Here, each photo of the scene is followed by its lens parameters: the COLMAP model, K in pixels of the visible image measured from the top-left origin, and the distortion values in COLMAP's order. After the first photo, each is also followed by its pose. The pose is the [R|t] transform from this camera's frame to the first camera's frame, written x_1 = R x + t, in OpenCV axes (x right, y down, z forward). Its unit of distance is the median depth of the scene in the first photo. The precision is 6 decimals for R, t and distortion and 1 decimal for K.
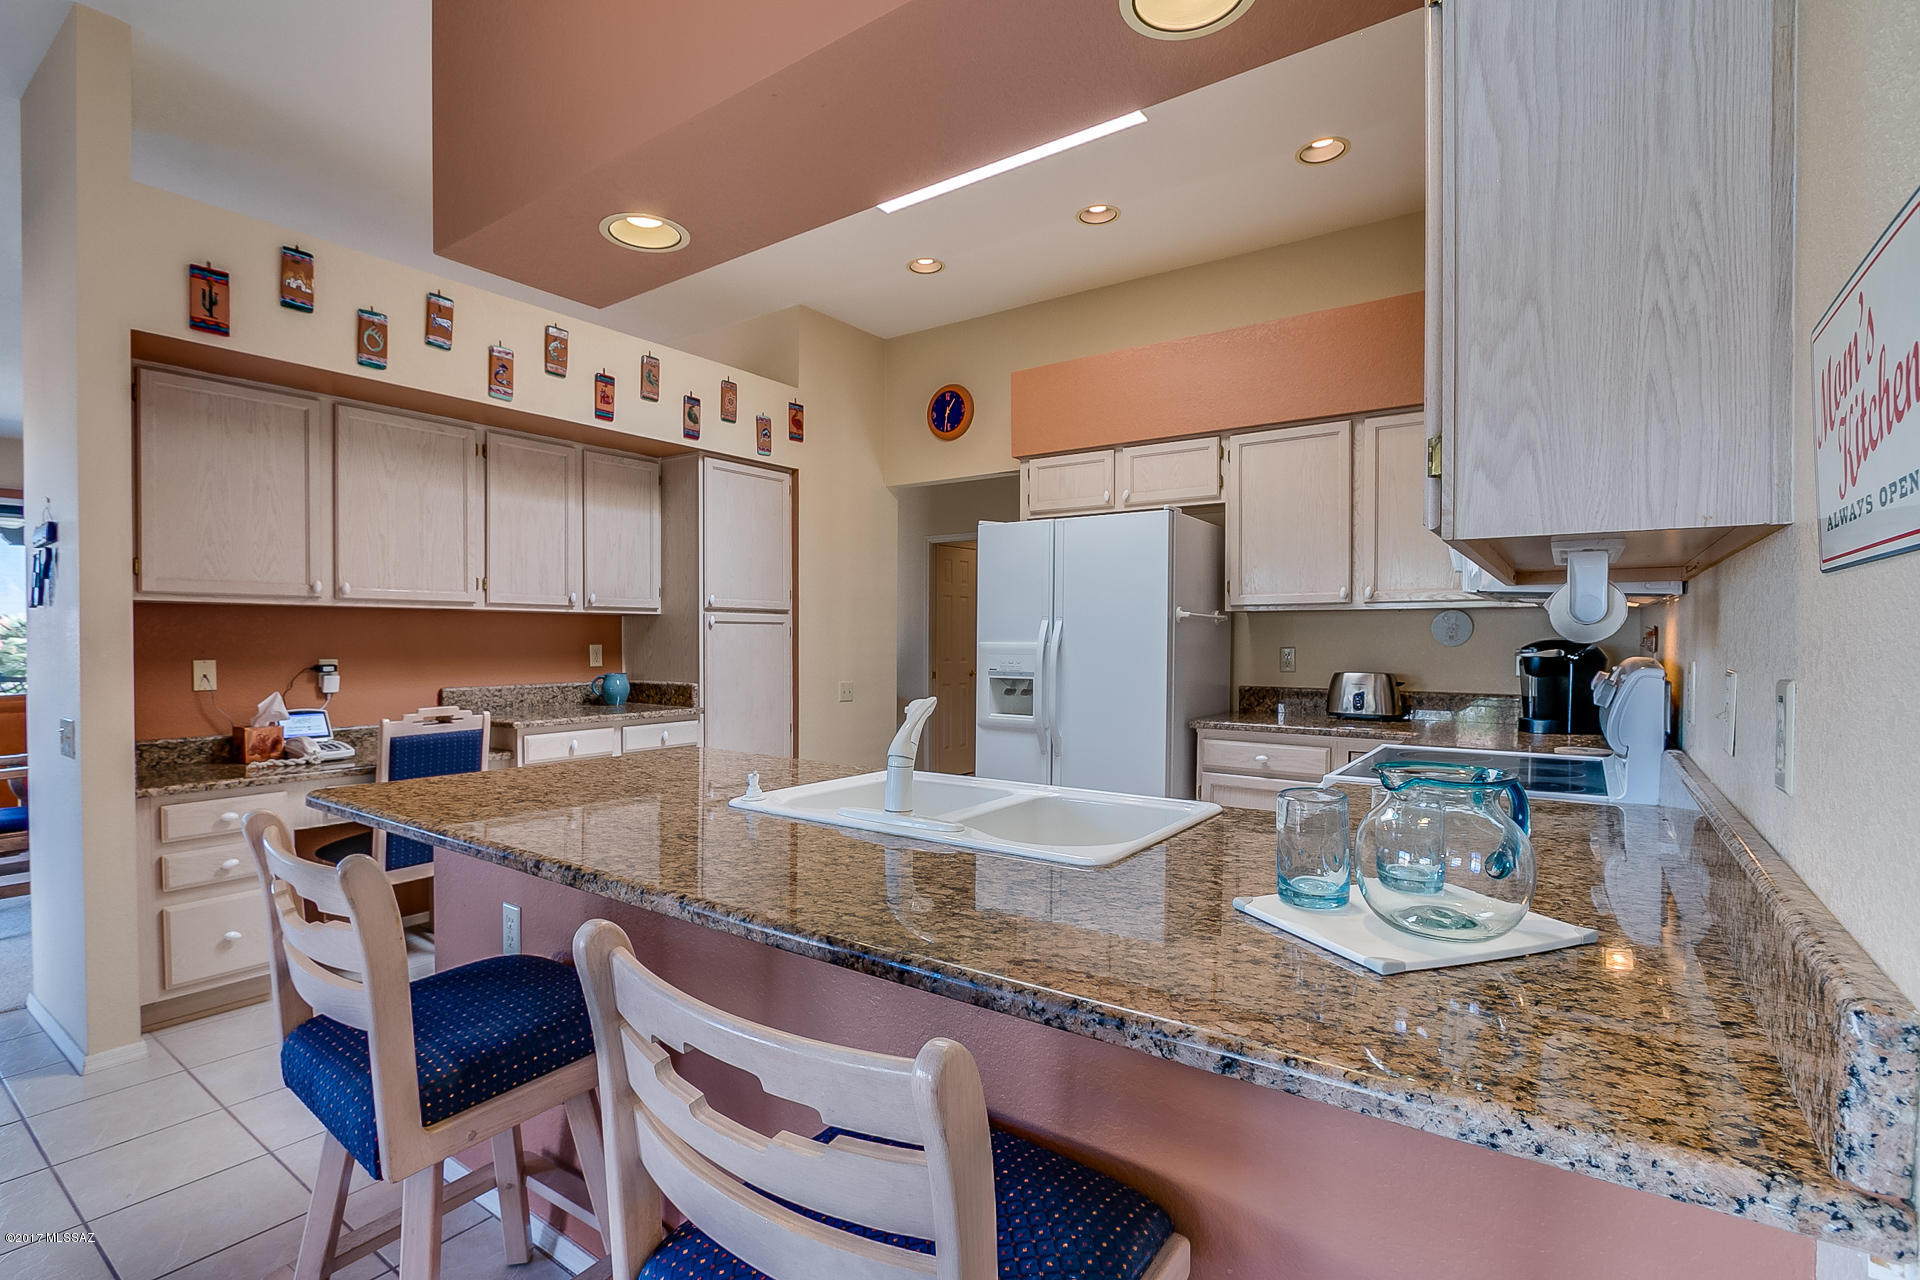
lens RADIAL K [[895.9, 0, 929.9], [0, 895.9, 652.9], [0, 0, 1]] dist [-0.030008, 0.006320]
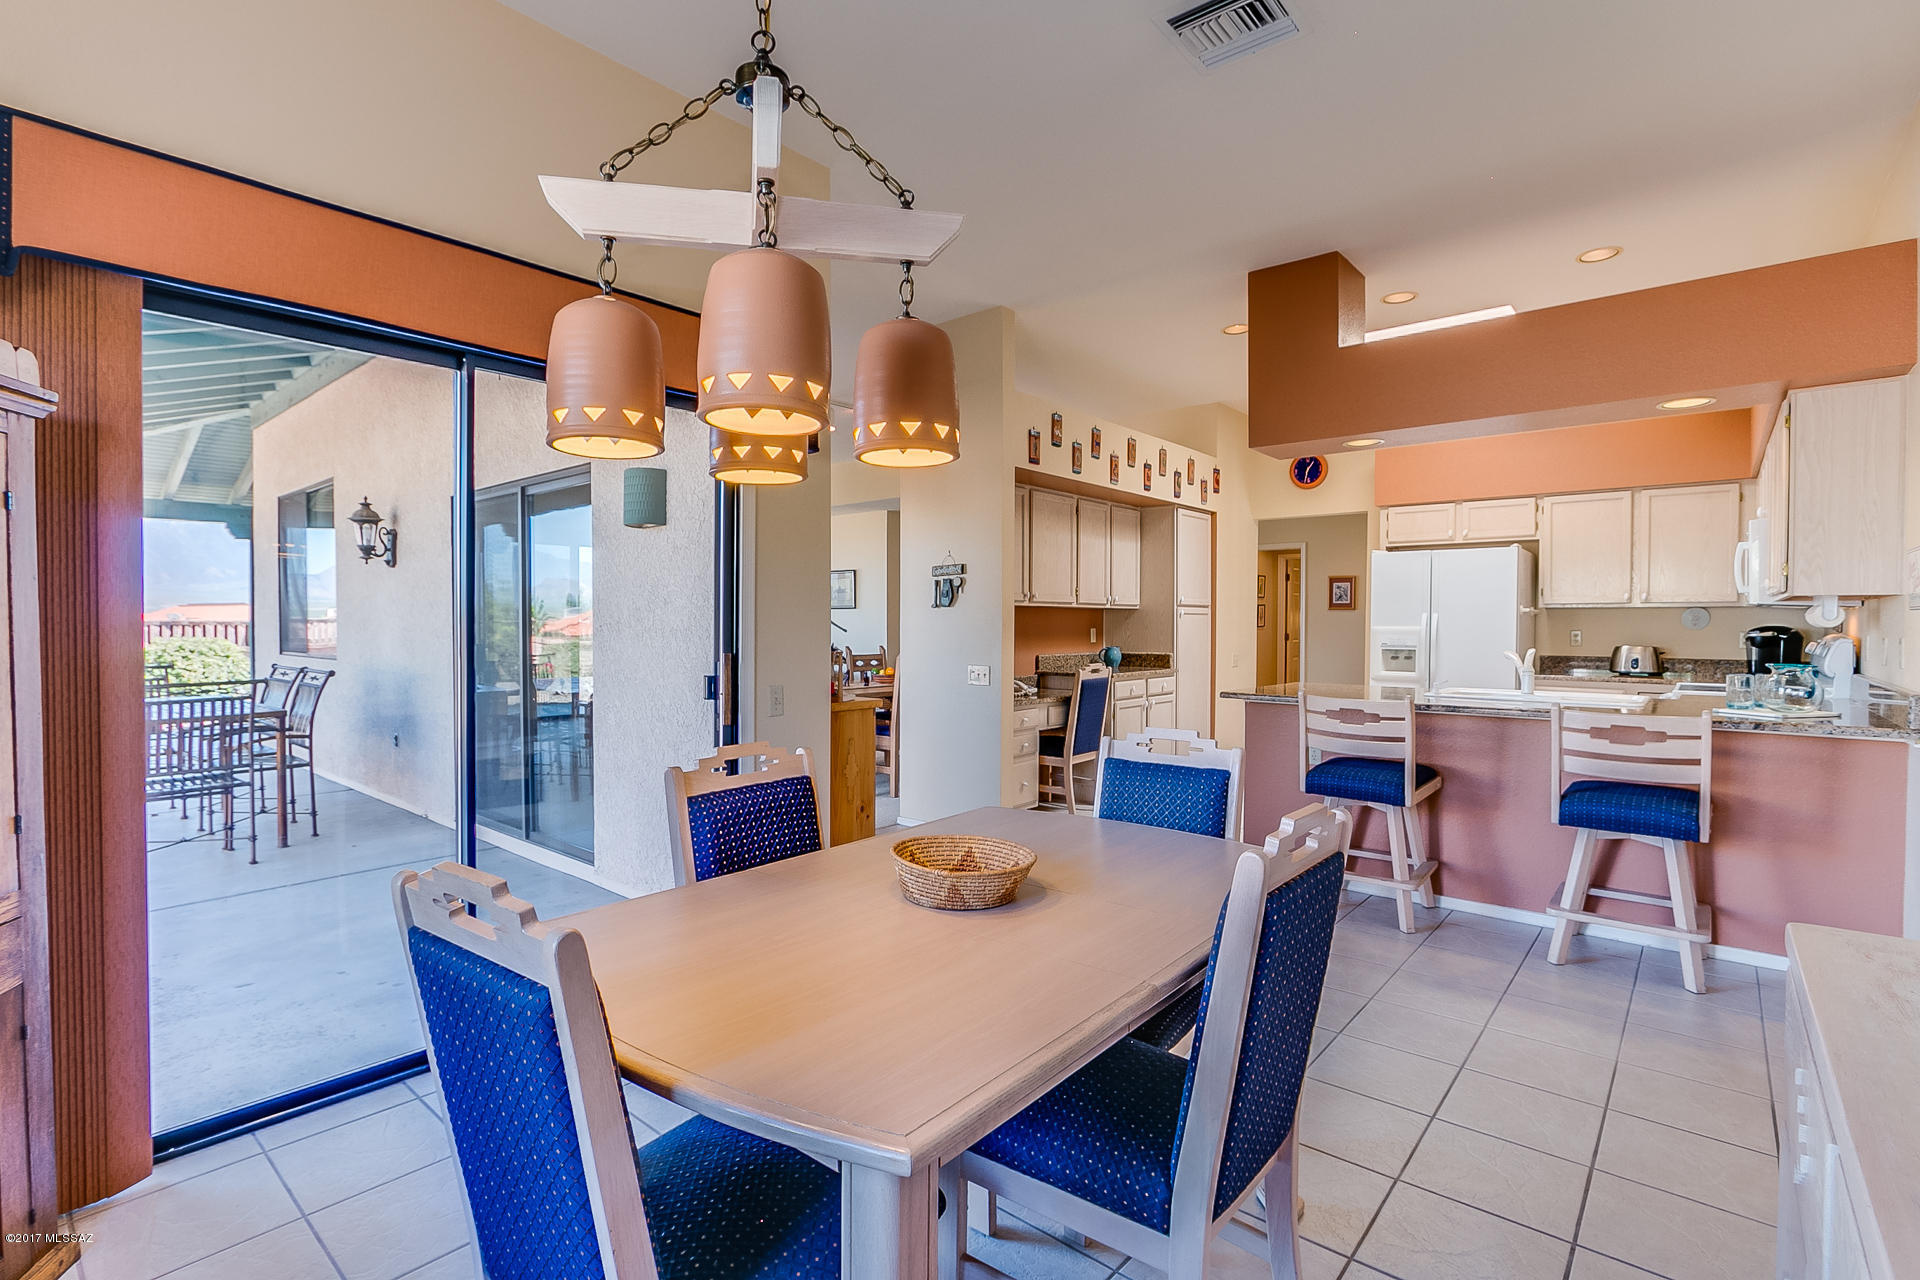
lens RADIAL K [[895.9, 0, 927.3], [0, 895.9, 639.0], [0, 0, 1]] dist [-0.030008, 0.006320]
pose [[0.995881, 0.001657, -0.090653, -0.634478], [-0.001428, 0.999996, 0.002599, 0.007104], [0.090657, -0.002459, 0.995879, -0.691367]]
